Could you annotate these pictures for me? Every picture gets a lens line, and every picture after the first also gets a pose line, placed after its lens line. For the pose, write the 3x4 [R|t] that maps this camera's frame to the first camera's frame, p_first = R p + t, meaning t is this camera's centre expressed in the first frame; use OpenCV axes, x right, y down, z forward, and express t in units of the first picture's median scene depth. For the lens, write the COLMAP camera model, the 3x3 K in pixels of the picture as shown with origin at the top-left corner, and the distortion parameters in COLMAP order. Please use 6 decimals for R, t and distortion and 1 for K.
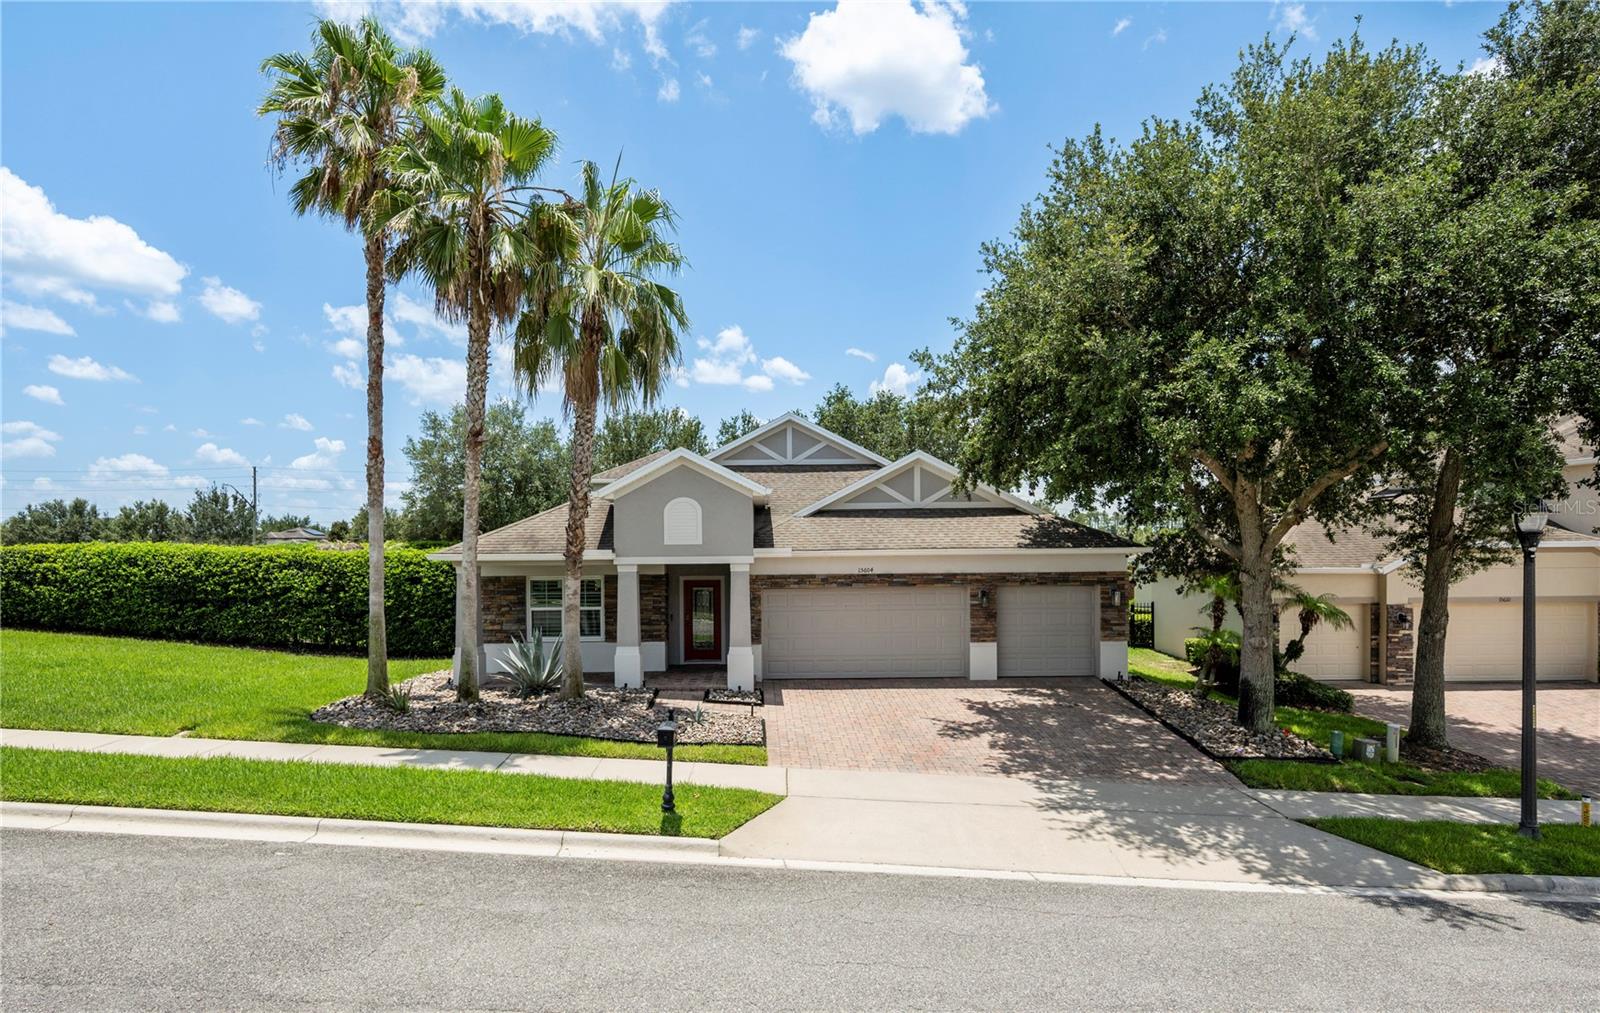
lens RADIAL K [[842.7, 0, 798.4], [0, 842.7, 558.2], [0, 0, 1]] dist [0.003557, 0.000512]
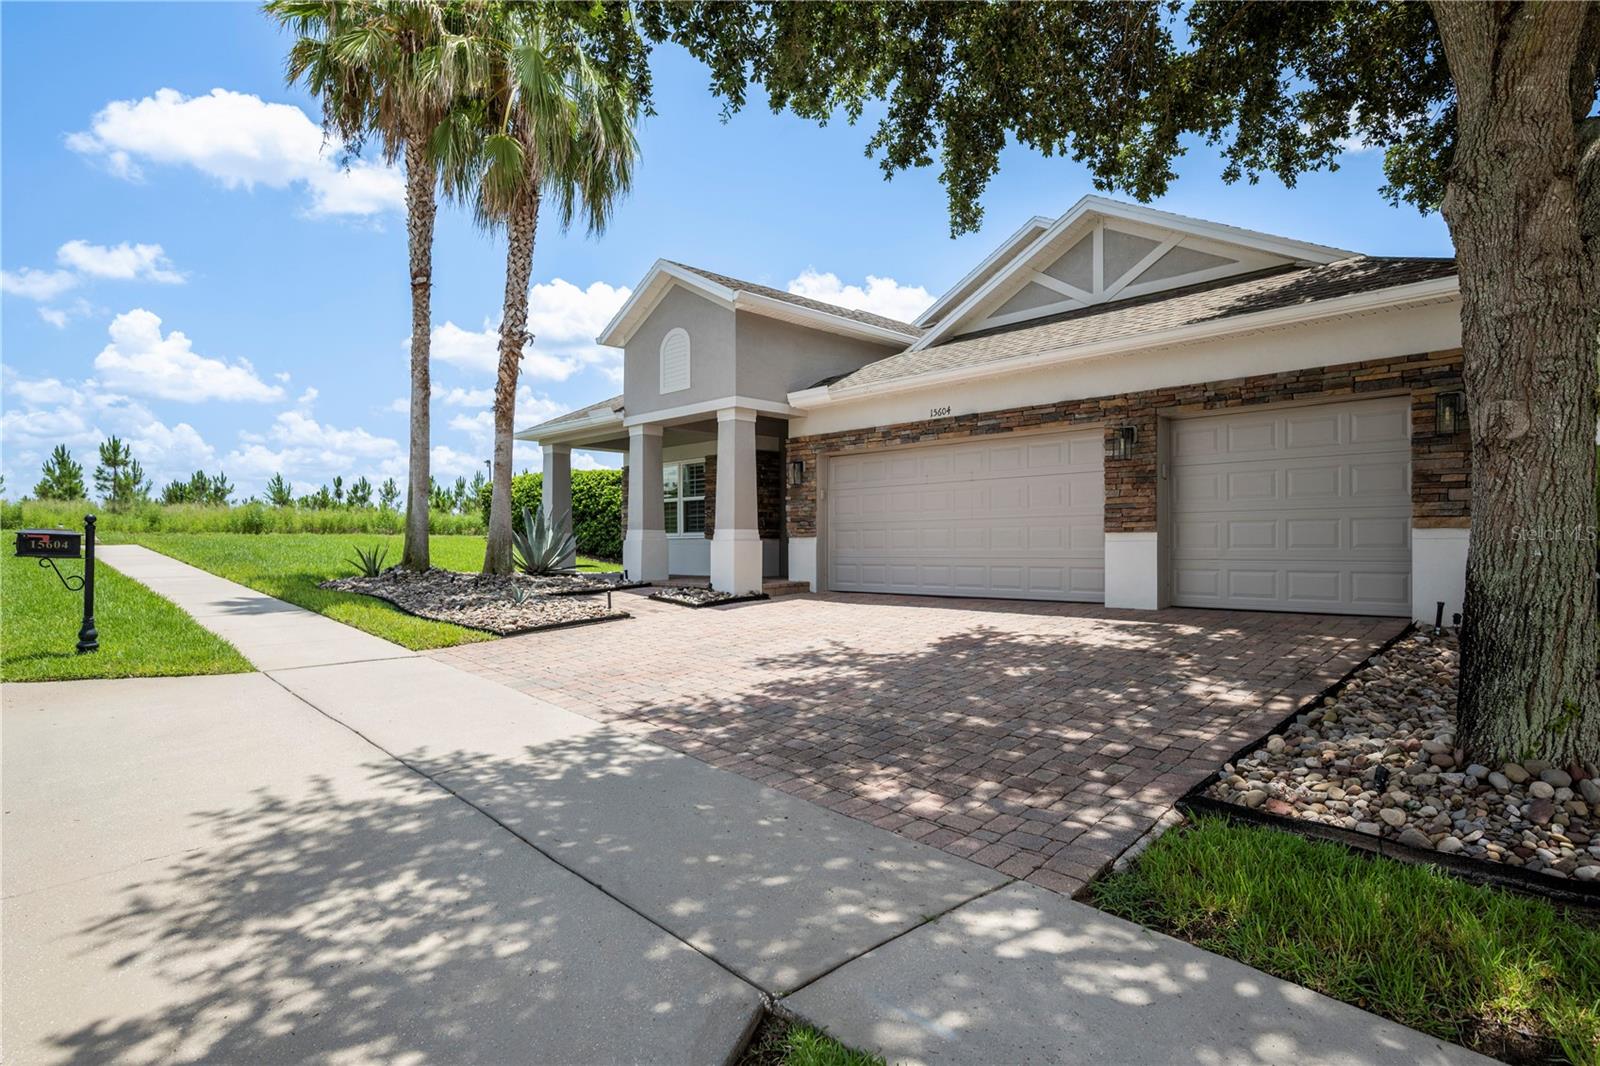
lens RADIAL K [[887.8, 0, 800.0], [0, 887.8, 533.0], [0, 0, 1]] dist [-0.000303, -0.000291]
pose [[0.686854, -0.004197, -0.726783, 0.463816], [-0.008710, 0.999864, -0.014005, 0.108702], [0.726743, 0.015950, 0.686724, 0.500297]]
